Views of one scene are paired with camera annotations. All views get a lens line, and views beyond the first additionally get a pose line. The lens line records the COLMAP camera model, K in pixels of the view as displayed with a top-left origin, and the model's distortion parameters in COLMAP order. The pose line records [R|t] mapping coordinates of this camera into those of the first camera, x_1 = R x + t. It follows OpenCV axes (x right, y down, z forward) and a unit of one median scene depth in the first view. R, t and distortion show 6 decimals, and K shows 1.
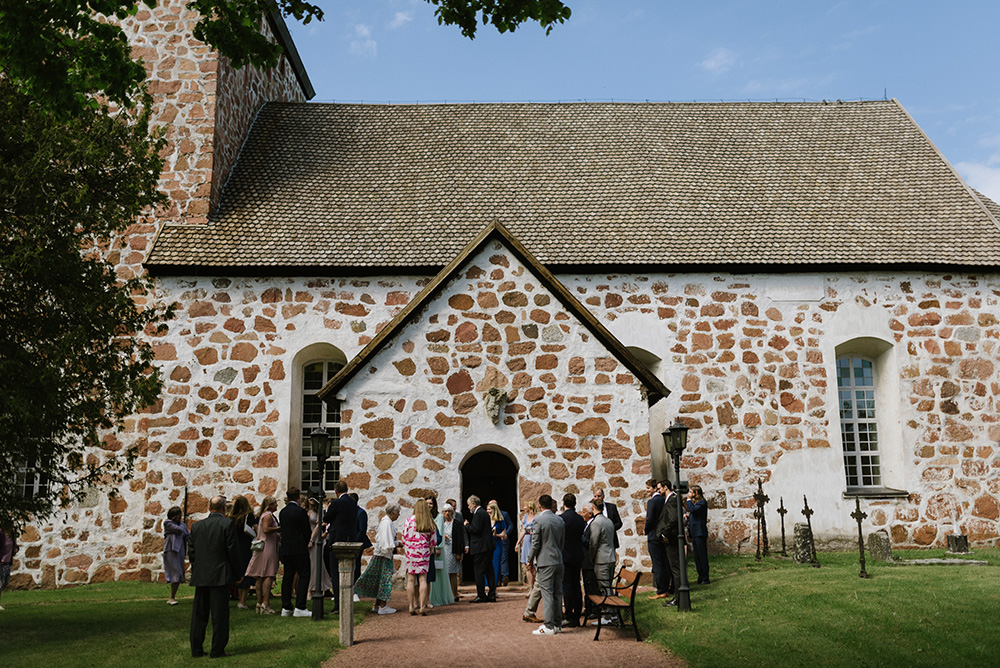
lens RADIAL K [[997.8, 0, 499.9], [0, 997.8, 332.8], [0, 0, 1]] dist [0.000304, 0.000000]
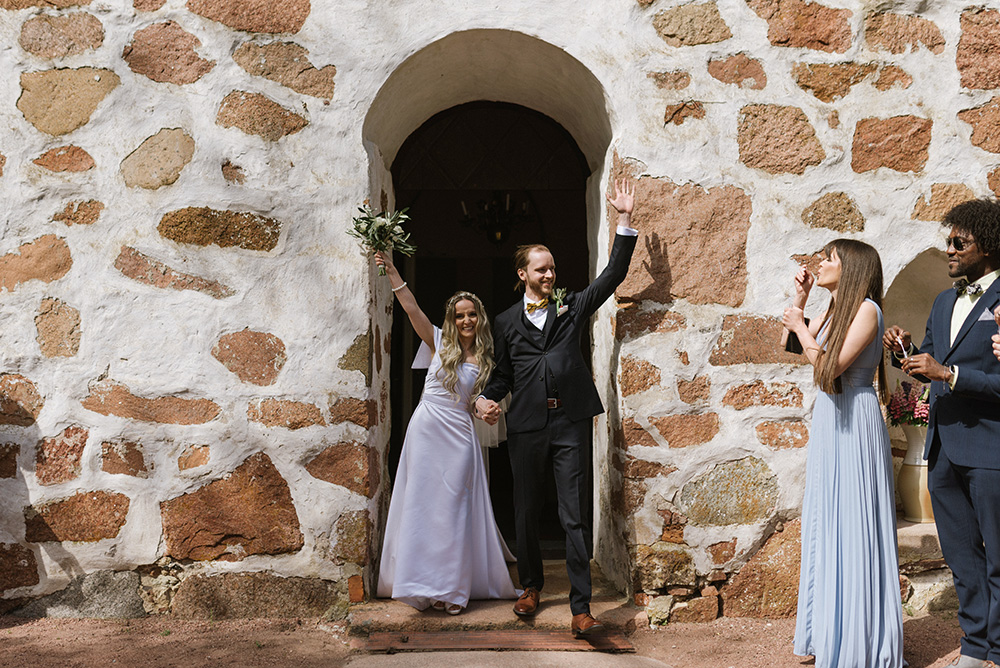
lens RADIAL K [[997.8, 0, 500.5], [0, 997.8, 332.9], [0, 0, 1]] dist [0.000304, 0.000000]
pose [[0.999867, 0.006020, 0.015177, -0.011540], [-0.008655, 0.983621, 0.180040, 0.141112], [-0.013845, -0.180148, 0.983542, 0.751910]]
